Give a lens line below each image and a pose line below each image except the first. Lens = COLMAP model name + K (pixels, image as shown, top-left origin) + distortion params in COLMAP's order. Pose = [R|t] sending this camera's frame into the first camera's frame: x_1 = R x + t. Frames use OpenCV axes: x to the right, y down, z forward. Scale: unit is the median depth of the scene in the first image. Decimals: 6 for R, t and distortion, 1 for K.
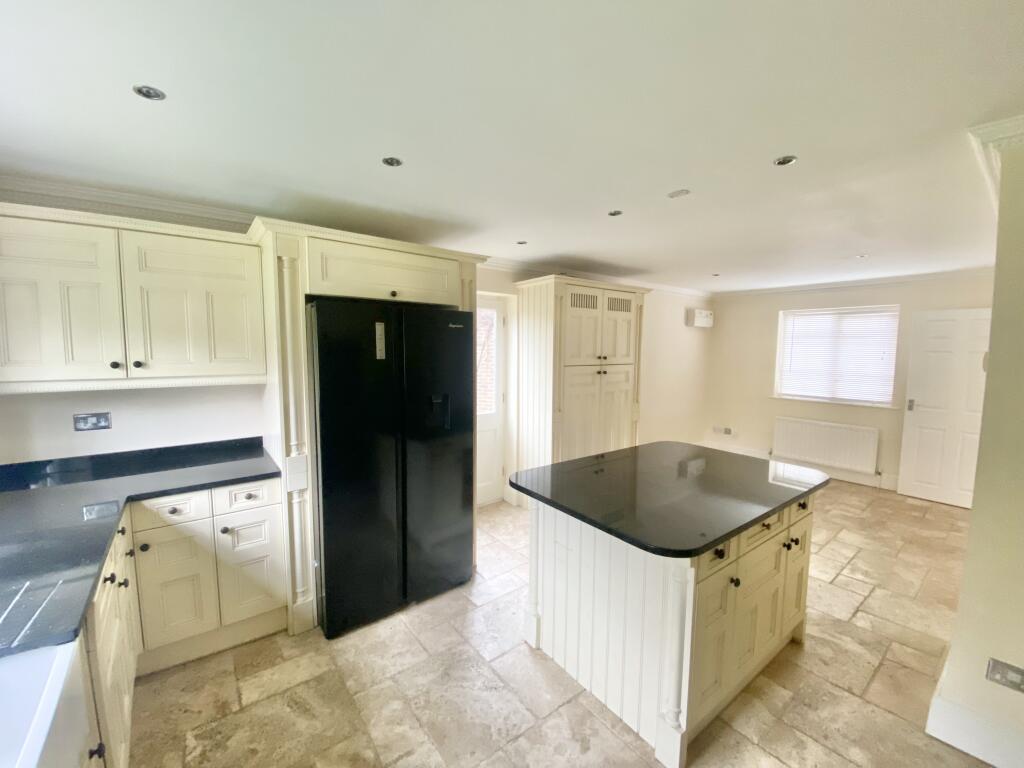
lens RADIAL K [[412.7, 0, 509.1], [0, 412.7, 383.8], [0, 0, 1]] dist [0.033715, -0.023217]
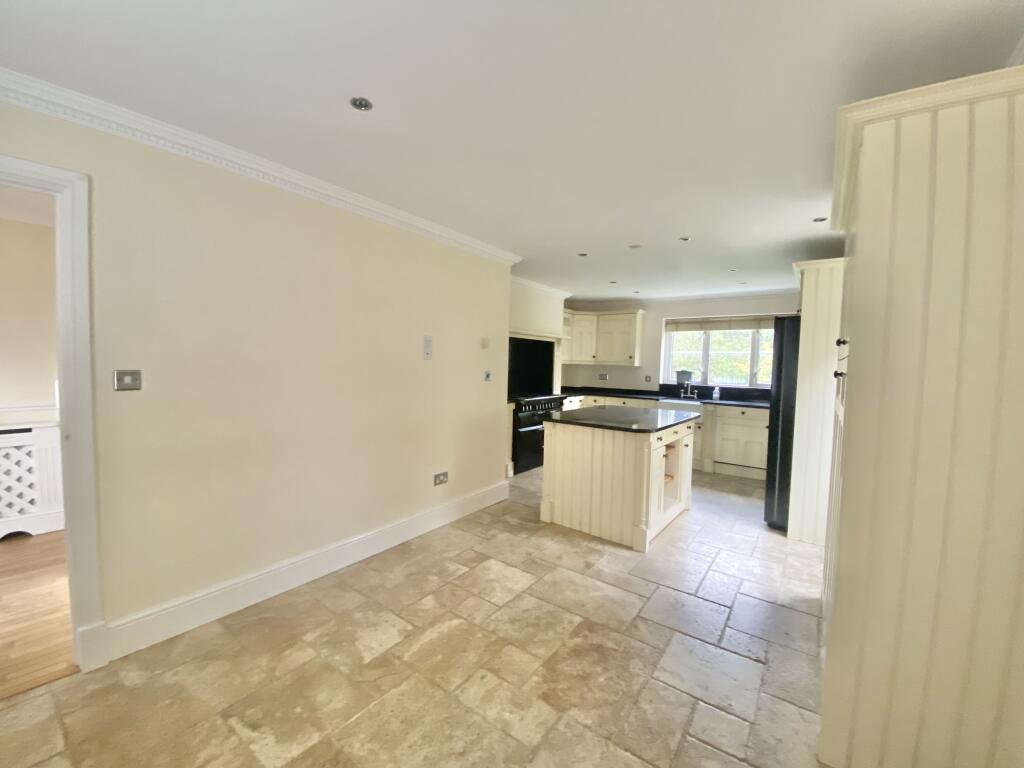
lens RADIAL K [[412.7, 0, 509.1], [0, 412.7, 383.8], [0, 0, 1]] dist [0.033715, -0.023217]
pose [[-0.960390, -0.028738, -0.277174, 0.775606], [-0.066129, 0.989758, 0.126515, -0.058377], [0.270699, 0.139833, -0.952454, 1.462770]]
